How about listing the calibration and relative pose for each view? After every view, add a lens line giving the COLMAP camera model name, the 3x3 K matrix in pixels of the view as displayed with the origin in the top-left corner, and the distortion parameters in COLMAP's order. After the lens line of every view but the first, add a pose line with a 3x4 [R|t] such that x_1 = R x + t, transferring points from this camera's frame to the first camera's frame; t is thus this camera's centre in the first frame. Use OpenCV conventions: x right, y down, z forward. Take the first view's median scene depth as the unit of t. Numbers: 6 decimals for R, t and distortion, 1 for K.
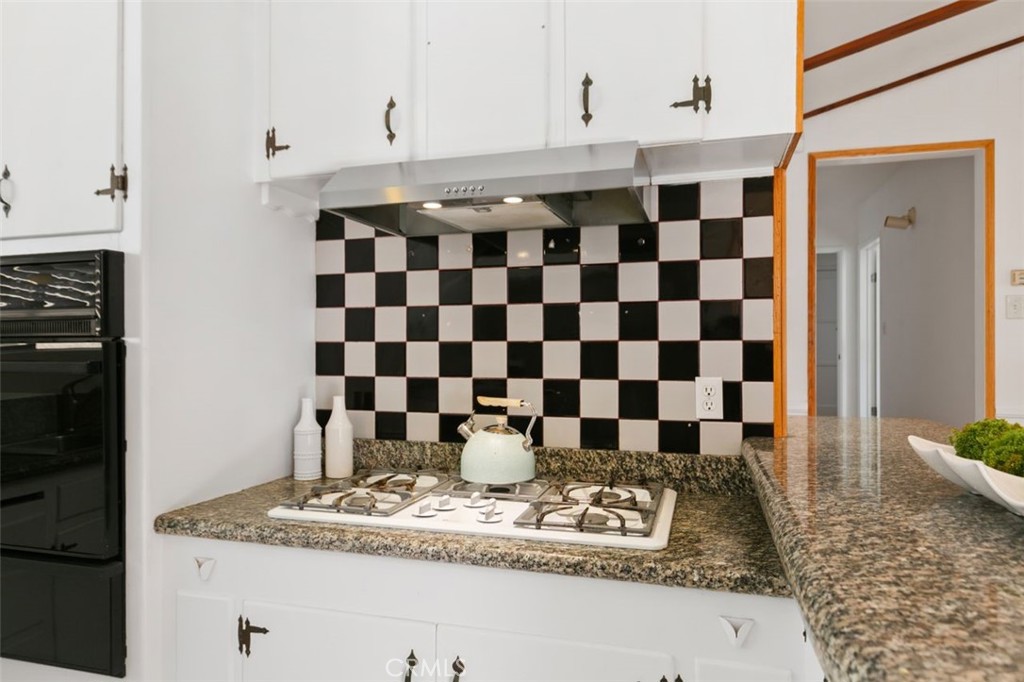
lens RADIAL K [[668.4, 0, 507.1], [0, 668.4, 345.5], [0, 0, 1]] dist [-0.001368, 0.001455]
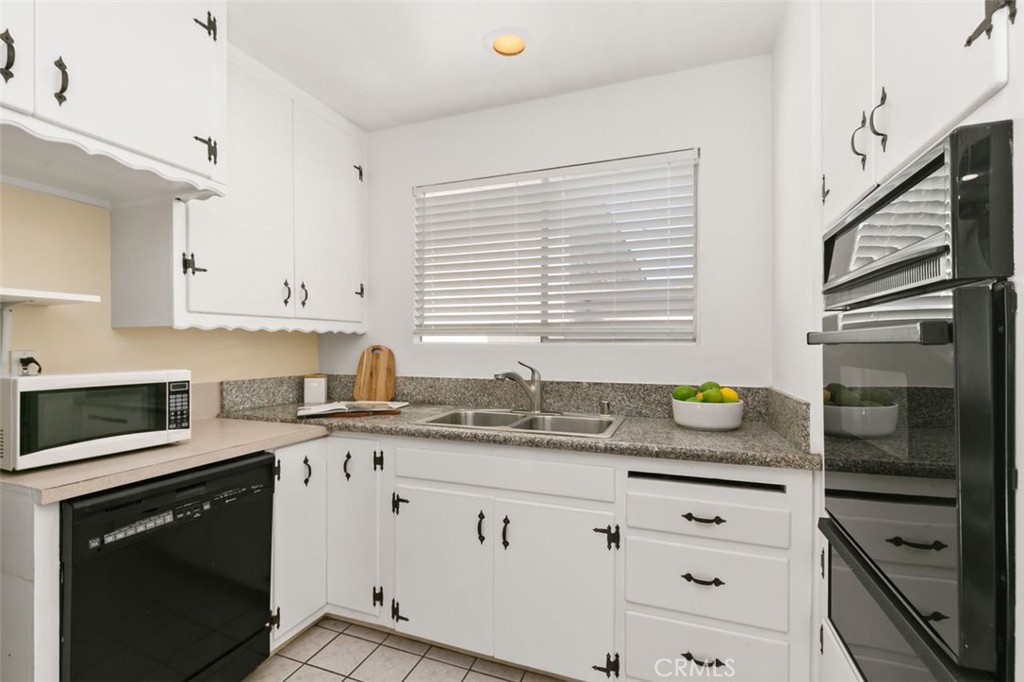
lens RADIAL K [[465.0, 0, 509.3], [0, 465.0, 348.7], [0, 0, 1]] dist [-0.001139, 0.000673]
pose [[-0.066328, 0.007558, -0.997769, -0.137023], [0.008913, 0.999936, 0.006982, 0.031802], [0.997758, -0.008430, -0.066391, 0.502246]]
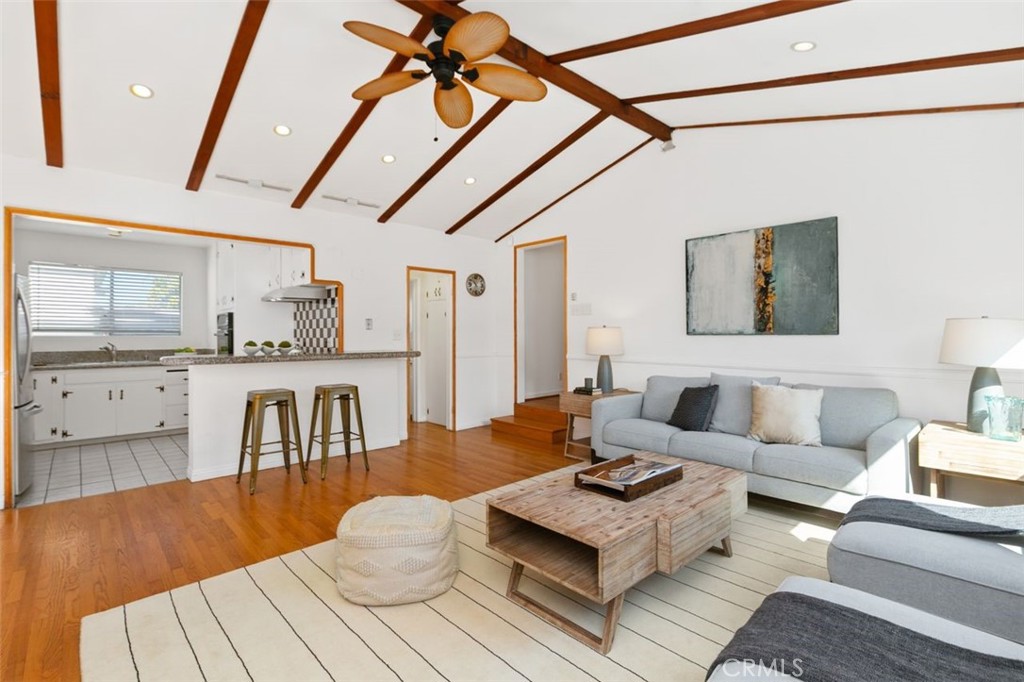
lens RADIAL K [[465.0, 0, 508.3], [0, 465.0, 337.6], [0, 0, 1]] dist [-0.001139, 0.000673]
pose [[0.865725, -0.001006, -0.500519, 2.458006], [0.007952, 0.999899, 0.011745, 0.022608], [0.500457, -0.014149, 0.865646, -0.839315]]
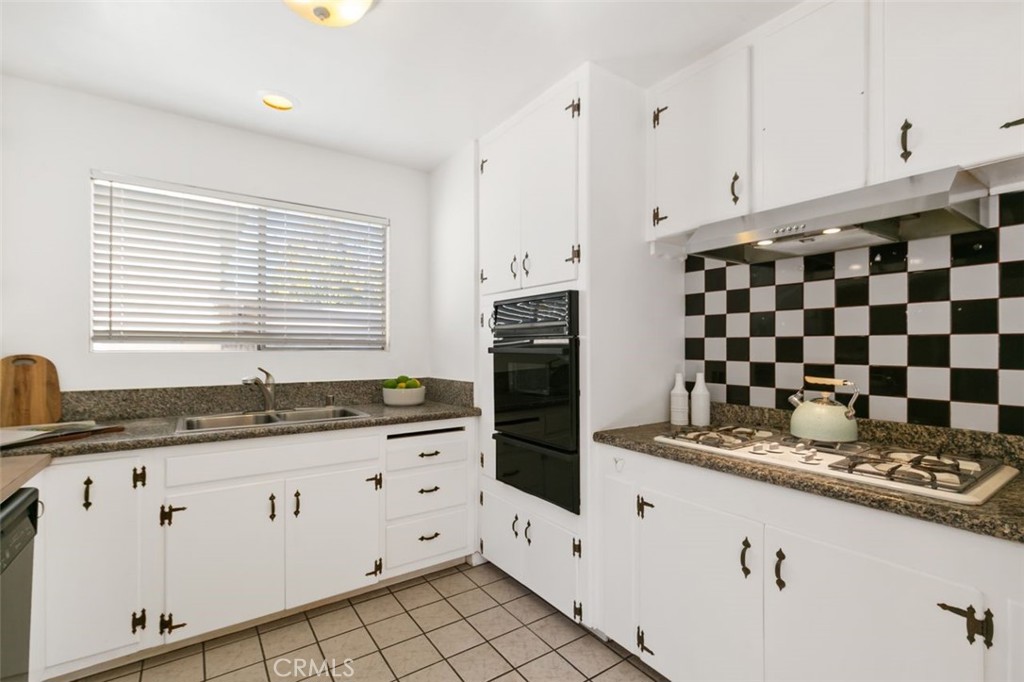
lens RADIAL K [[465.0, 0, 507.4], [0, 465.0, 348.2], [0, 0, 1]] dist [-0.001139, 0.000673]
pose [[0.793652, 0.003367, -0.608362, 0.054652], [0.003712, 0.999939, 0.010377, 0.007226], [0.608360, -0.010494, 0.793592, -0.136752]]
